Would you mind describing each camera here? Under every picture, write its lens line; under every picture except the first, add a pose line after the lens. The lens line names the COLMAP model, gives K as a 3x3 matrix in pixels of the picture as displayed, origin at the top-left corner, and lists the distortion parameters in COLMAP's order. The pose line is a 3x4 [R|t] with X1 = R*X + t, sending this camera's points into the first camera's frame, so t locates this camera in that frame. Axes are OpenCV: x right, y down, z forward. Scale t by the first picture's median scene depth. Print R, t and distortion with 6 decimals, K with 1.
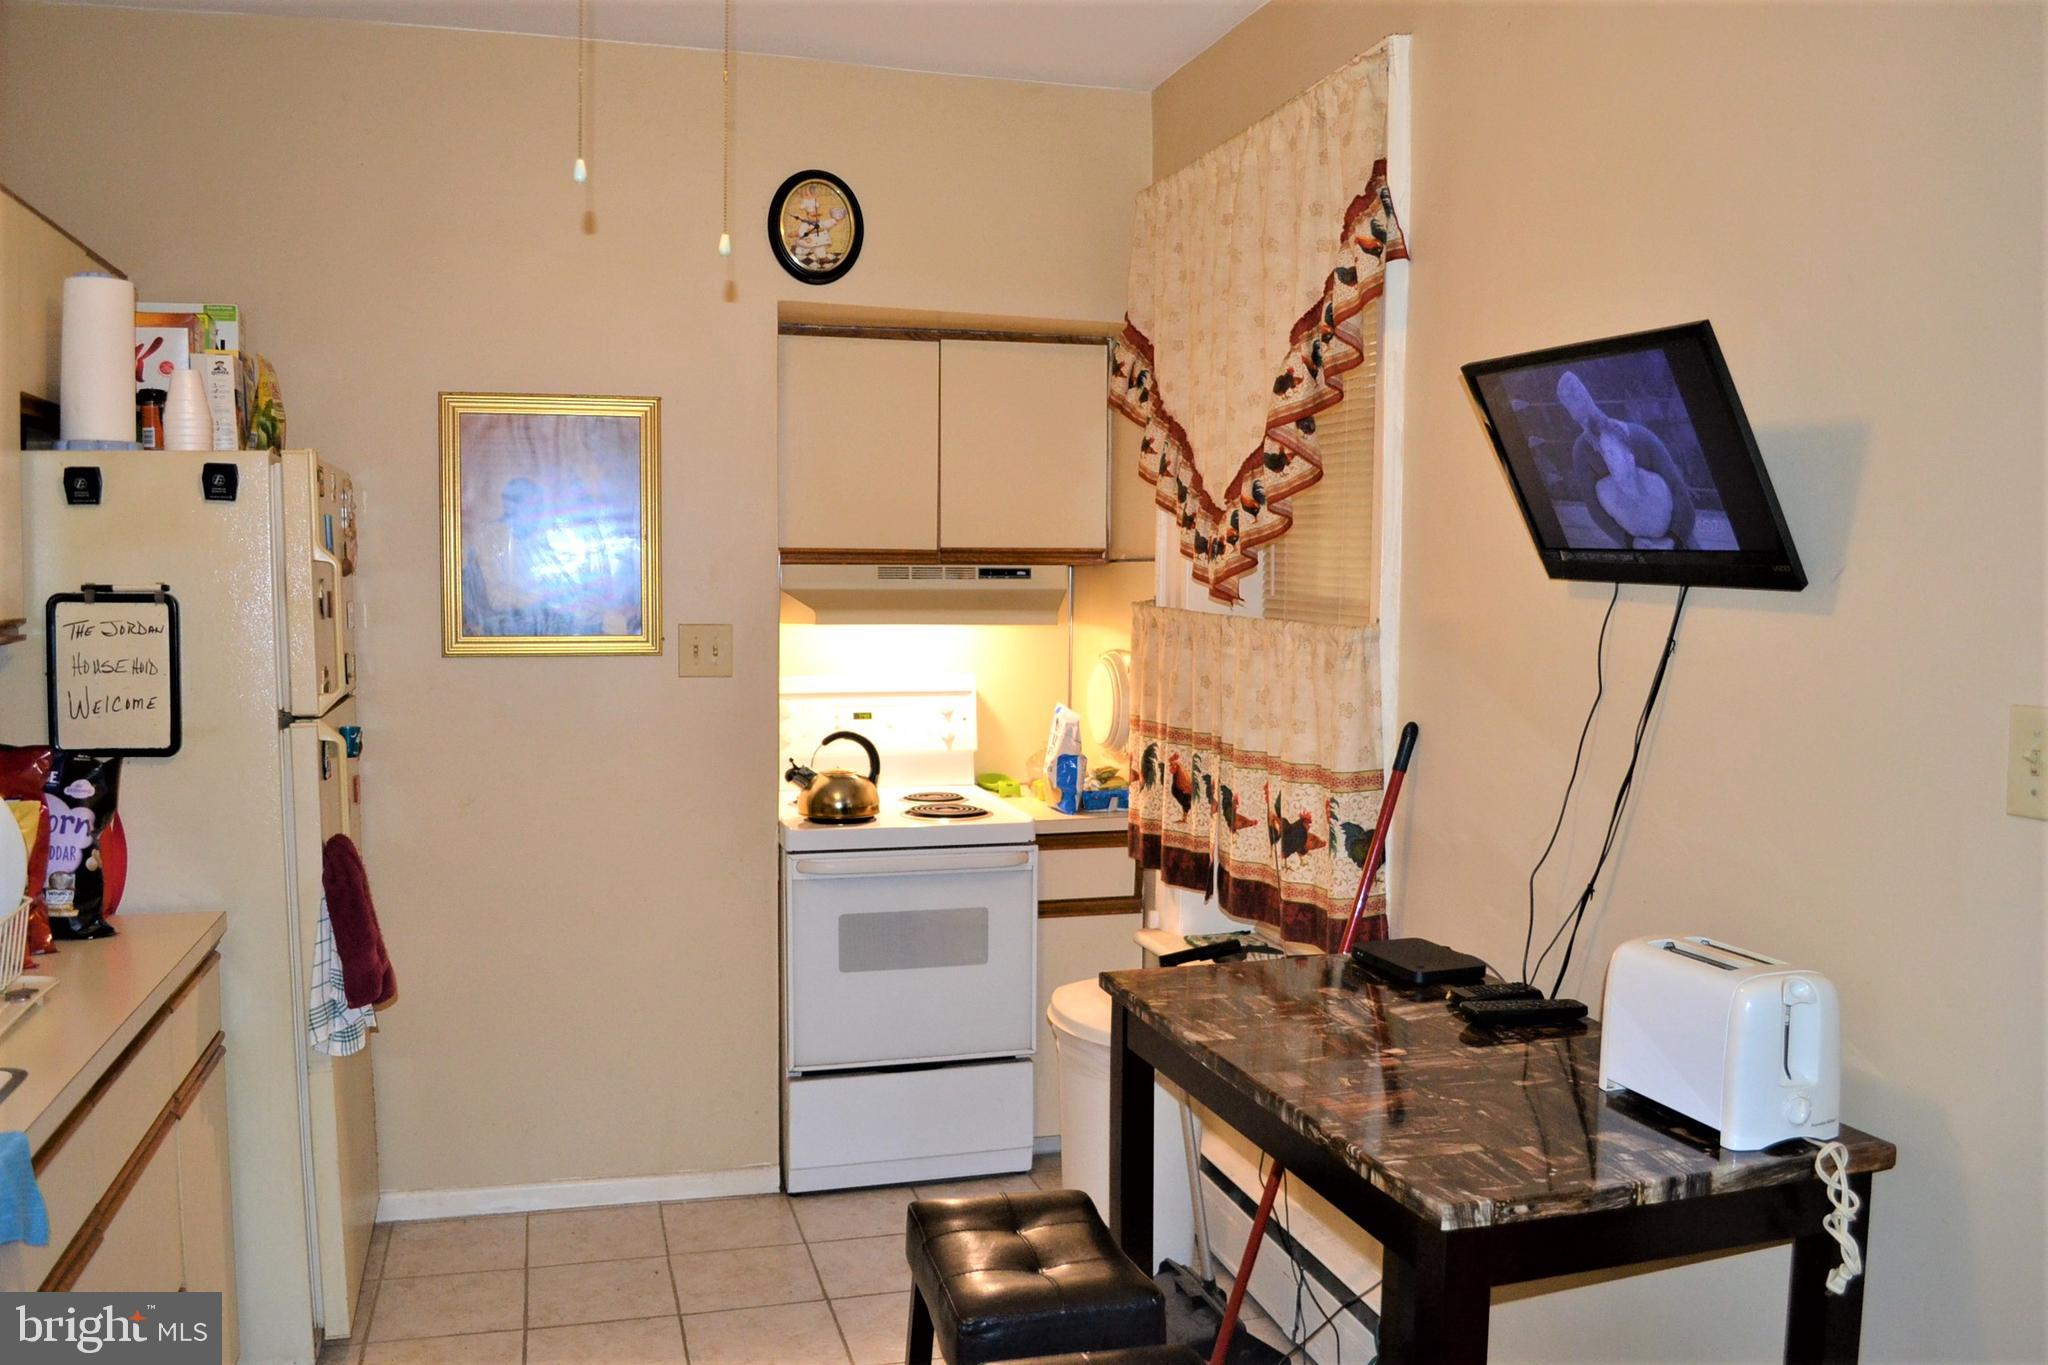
lens RADIAL K [[1615.0, 0, 1016.8], [0, 1615.0, 687.9], [0, 0, 1]] dist [-0.076364, 0.008049]
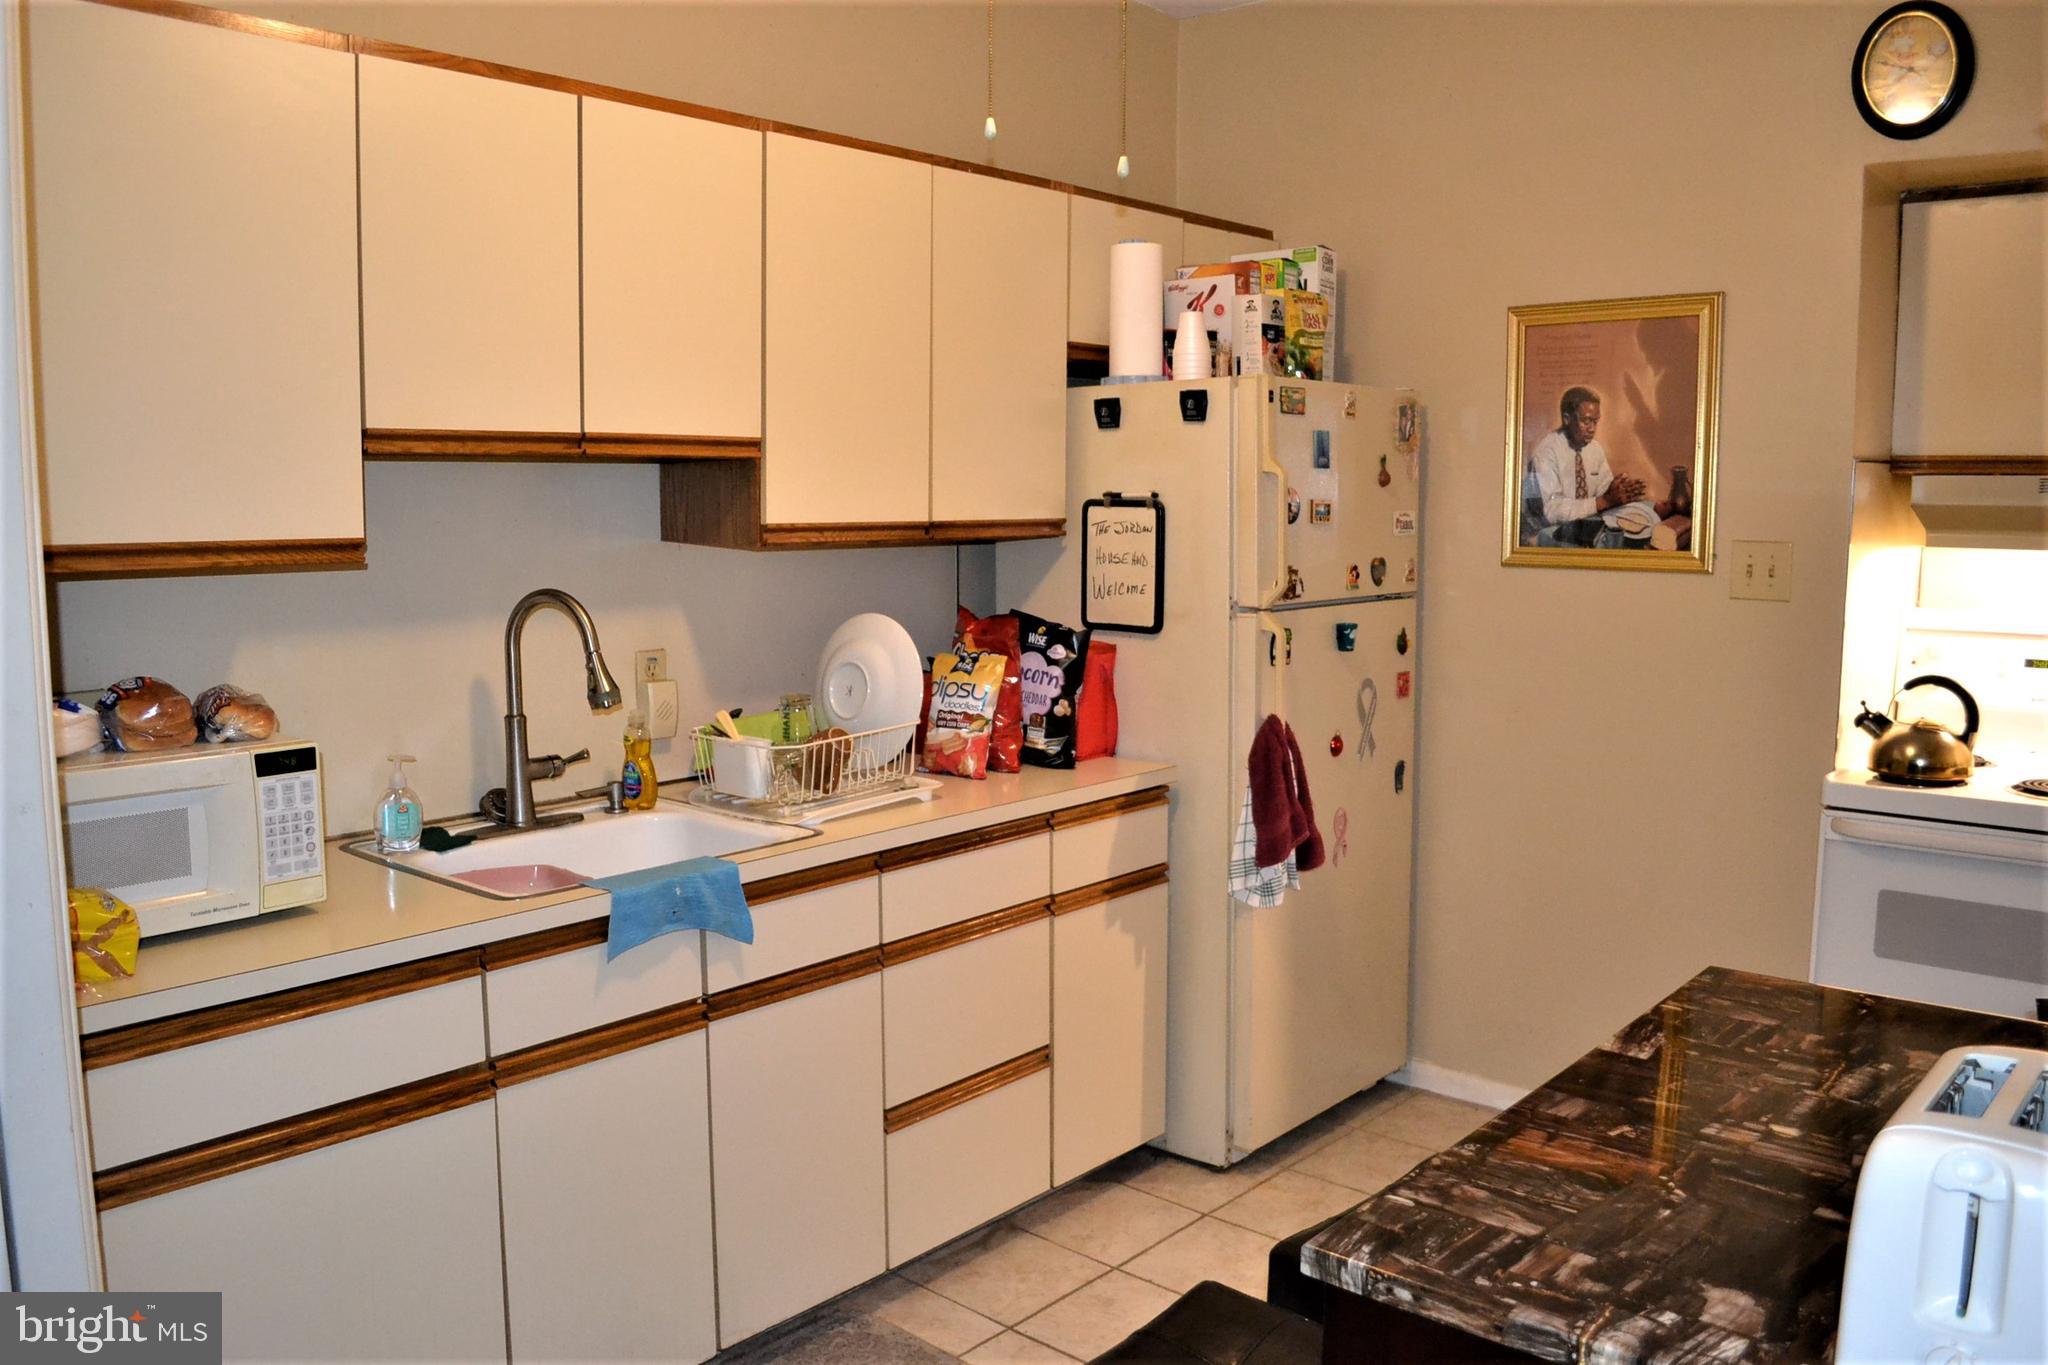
lens RADIAL K [[1615.0, 0, 1021.1], [0, 1615.0, 683.9], [0, 0, 1]] dist [-0.076364, 0.008049]
pose [[0.549230, 0.093015, -0.830479, 0.450690], [-0.054065, 0.995659, 0.075760, -0.007142], [0.833921, 0.003290, 0.551874, 0.230628]]
